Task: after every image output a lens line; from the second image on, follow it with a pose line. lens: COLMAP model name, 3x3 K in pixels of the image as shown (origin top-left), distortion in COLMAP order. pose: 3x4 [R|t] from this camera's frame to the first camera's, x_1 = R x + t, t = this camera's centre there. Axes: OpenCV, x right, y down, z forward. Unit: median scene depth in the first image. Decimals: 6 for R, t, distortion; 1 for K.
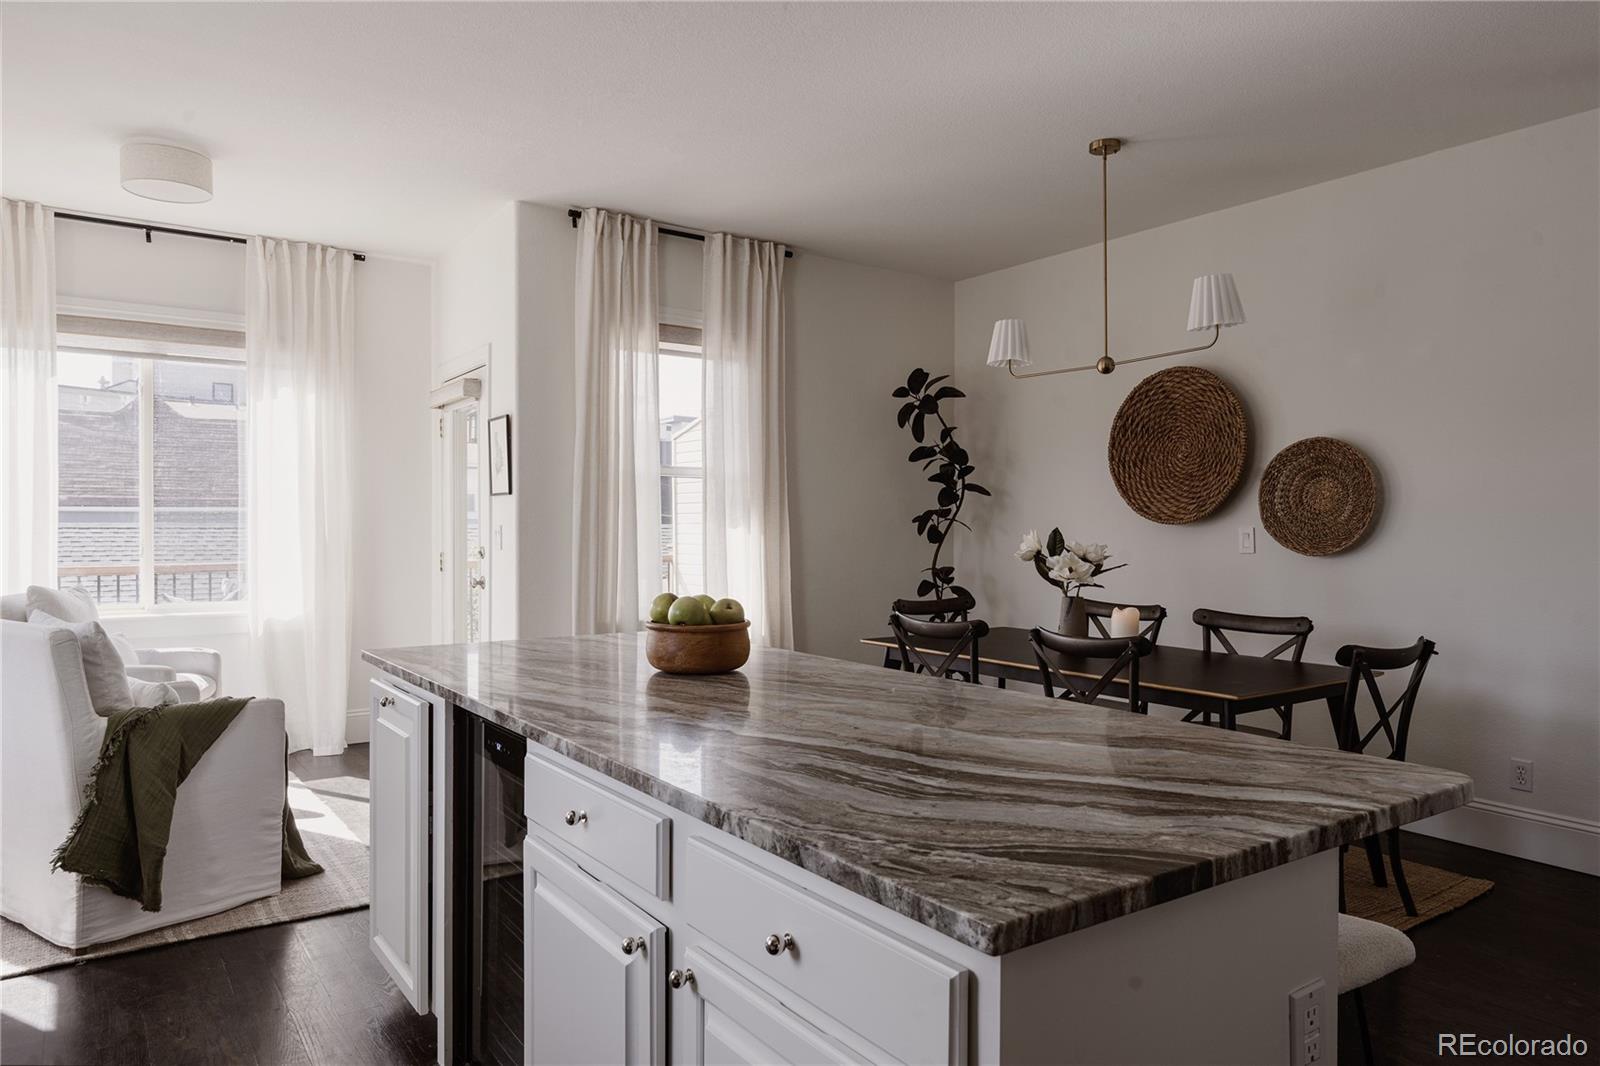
lens RADIAL K [[1034.7, 0, 800.0], [0, 1034.7, 533.0], [0, 0, 1]] dist [-0.007644, 0.004183]
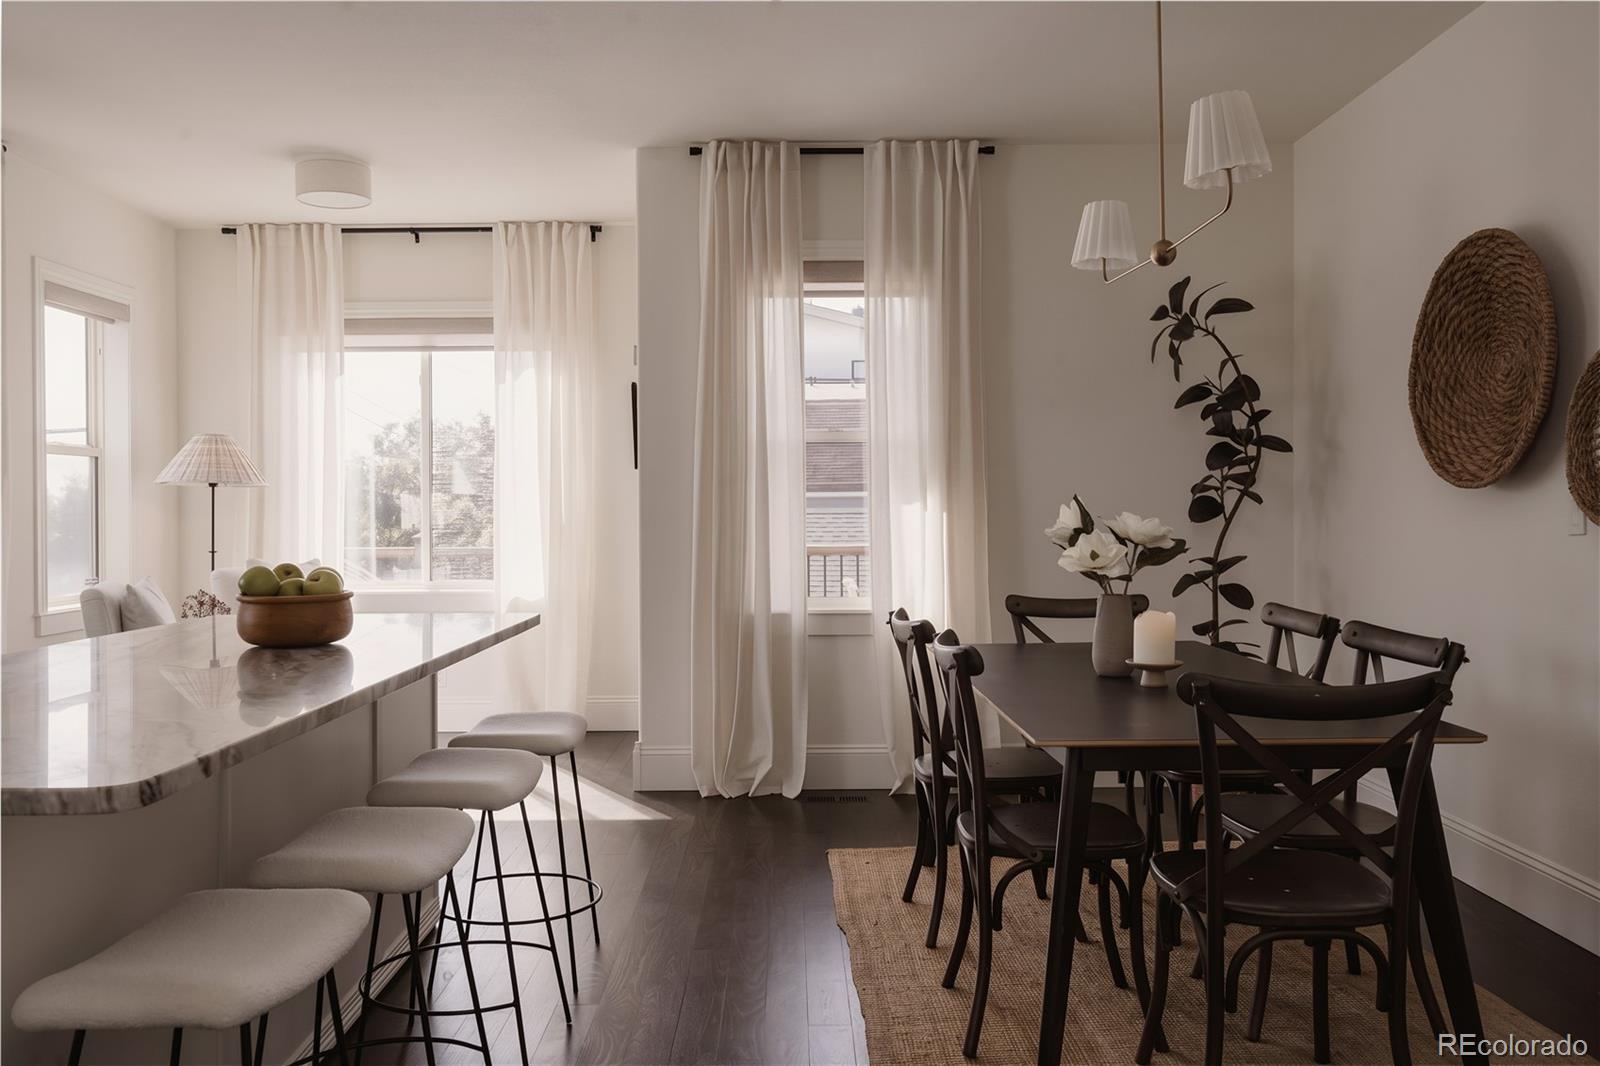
lens RADIAL K [[1288.9, 0, 800.0], [0, 1288.9, 533.0], [0, 0, 1]] dist [-0.011141, 0.005710]
pose [[0.813466, 0.001777, -0.581610, 0.462033], [0.003383, 0.999964, 0.007786, 0.011061], [0.581603, -0.008301, 0.813431, 0.134737]]
